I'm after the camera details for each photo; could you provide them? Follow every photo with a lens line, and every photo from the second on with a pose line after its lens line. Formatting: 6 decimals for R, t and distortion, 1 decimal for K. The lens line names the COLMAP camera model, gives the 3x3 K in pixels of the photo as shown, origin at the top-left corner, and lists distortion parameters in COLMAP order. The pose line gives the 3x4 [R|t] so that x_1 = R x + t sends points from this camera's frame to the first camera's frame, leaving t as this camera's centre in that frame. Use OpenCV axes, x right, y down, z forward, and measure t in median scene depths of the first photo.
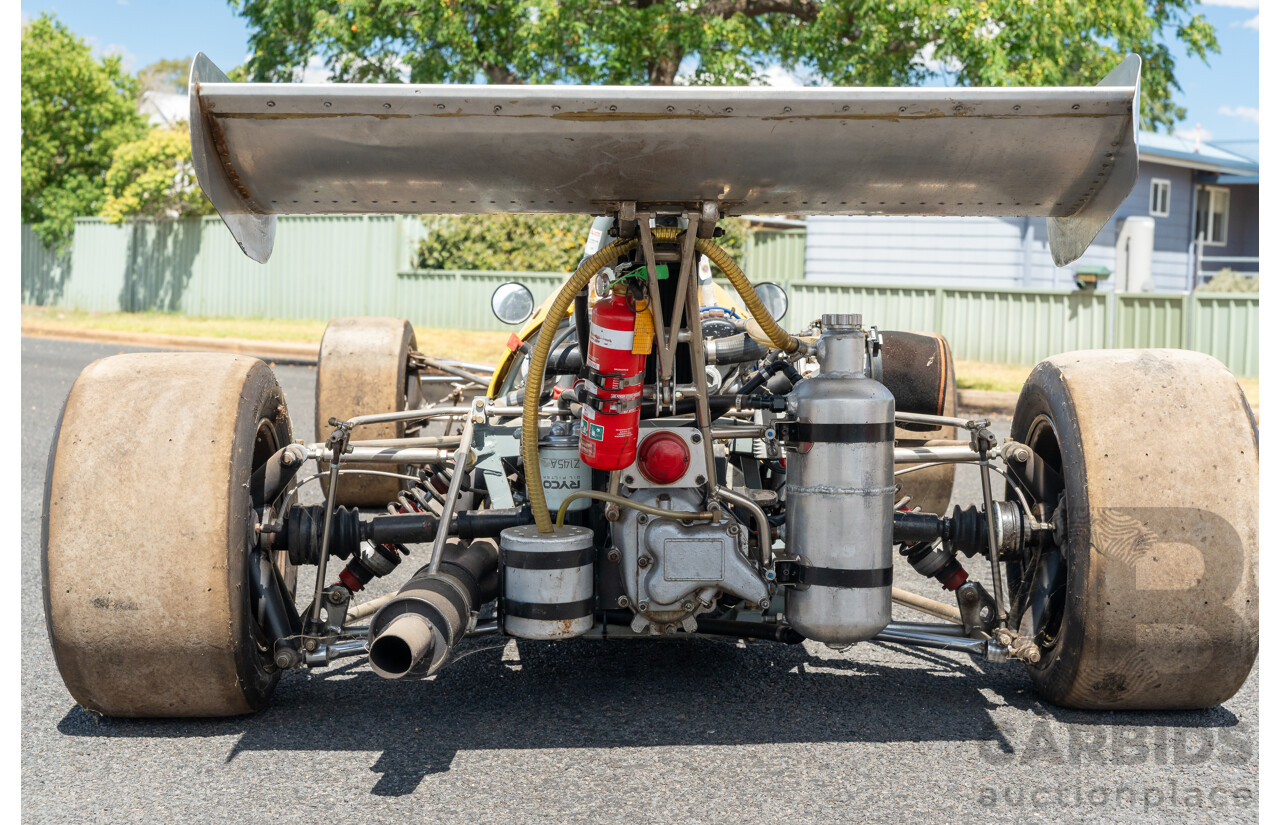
lens RADIAL K [[2526.0, 0, 640.0], [0, 2526.0, 412.5], [0, 0, 1]] dist [0.013159, 0.522332]
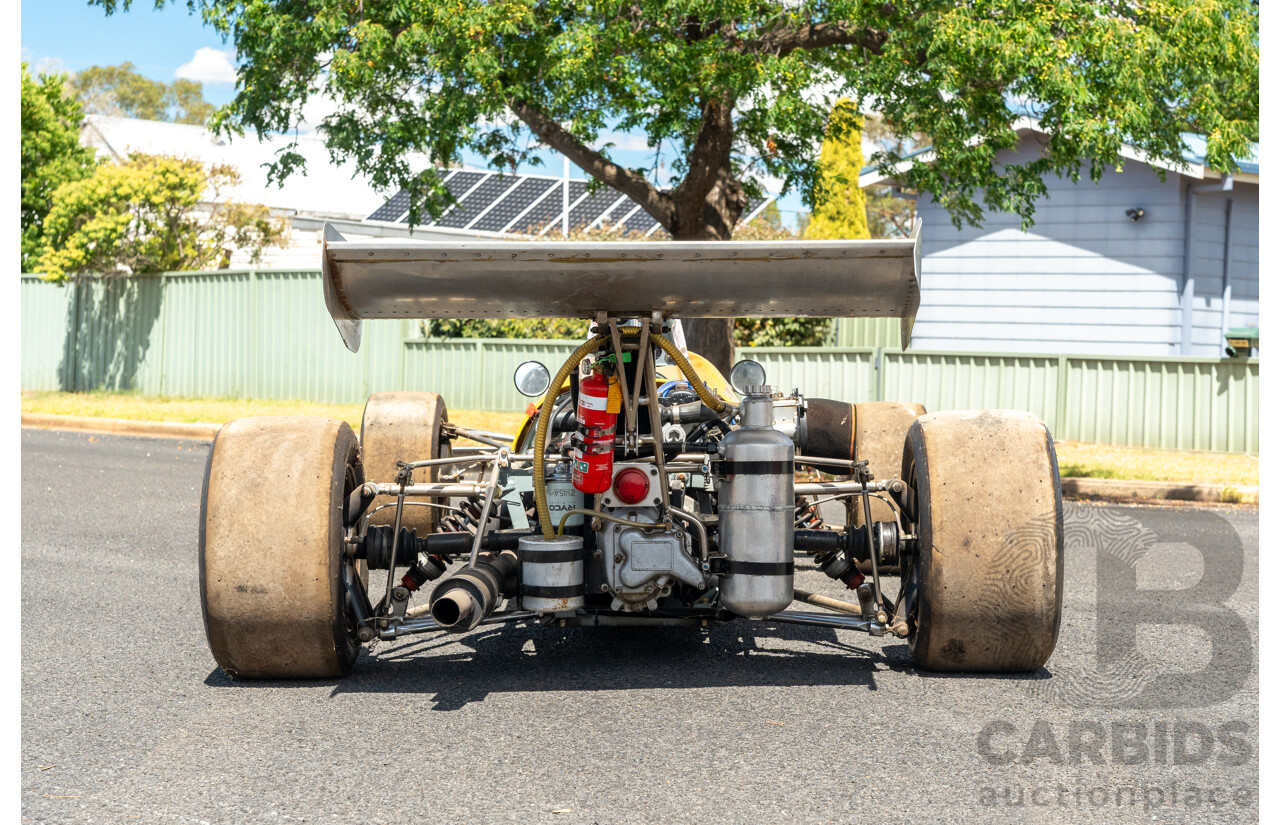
lens RADIAL K [[3402.0, 0, 603.8], [0, 3402.0, 487.1], [0, 0, 1]] dist [0.101312, -0.169822]
pose [[0.999379, -0.004441, -0.034950, 0.057326], [0.004059, 0.999932, -0.010969, 0.037273], [0.034996, 0.010820, 0.999329, -0.876535]]
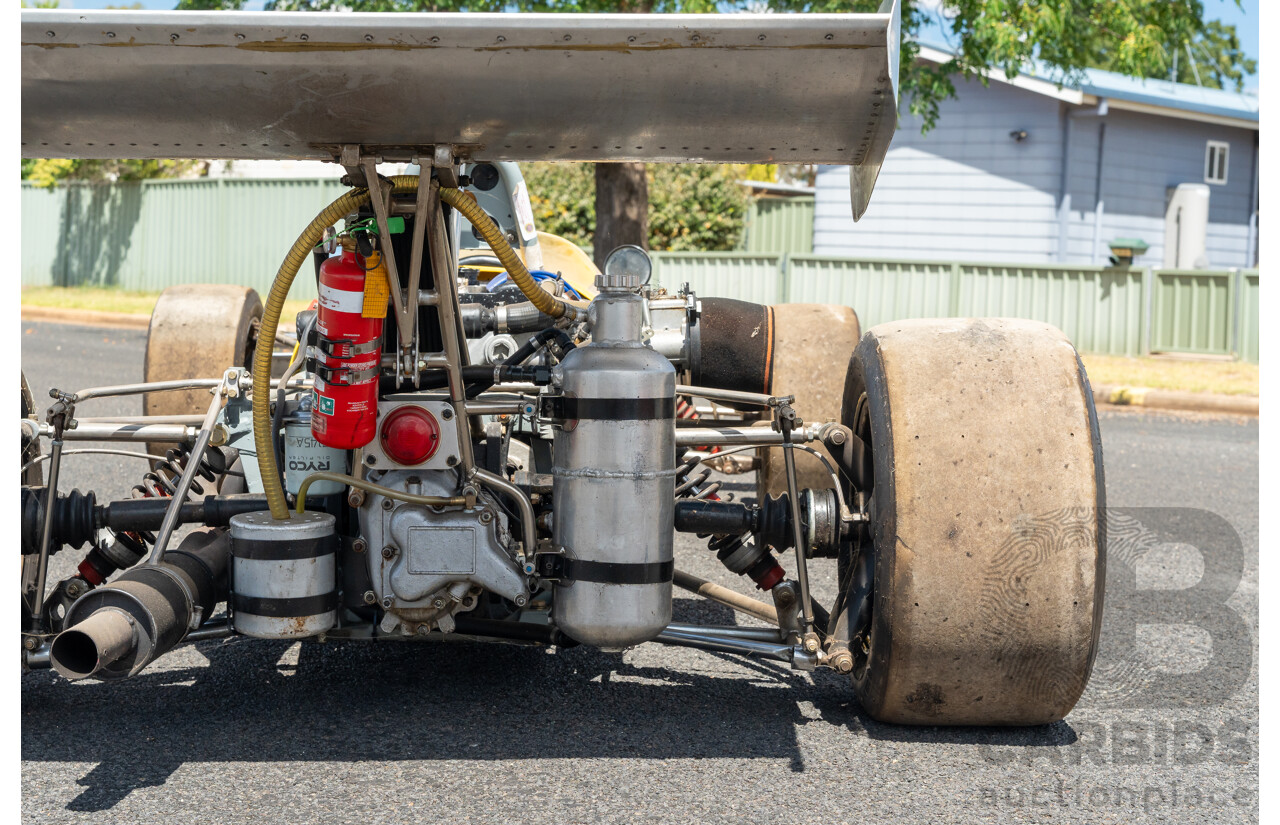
lens RADIAL K [[2824.1, 0, 542.3], [0, 2824.1, 427.4], [0, 0, 1]] dist [0.009710, 0.340747]
pose [[0.999247, 0.007146, -0.038143, 0.087290], [-0.006812, 0.999937, 0.008885, 0.005532], [0.038204, -0.008618, 0.999233, 0.009538]]
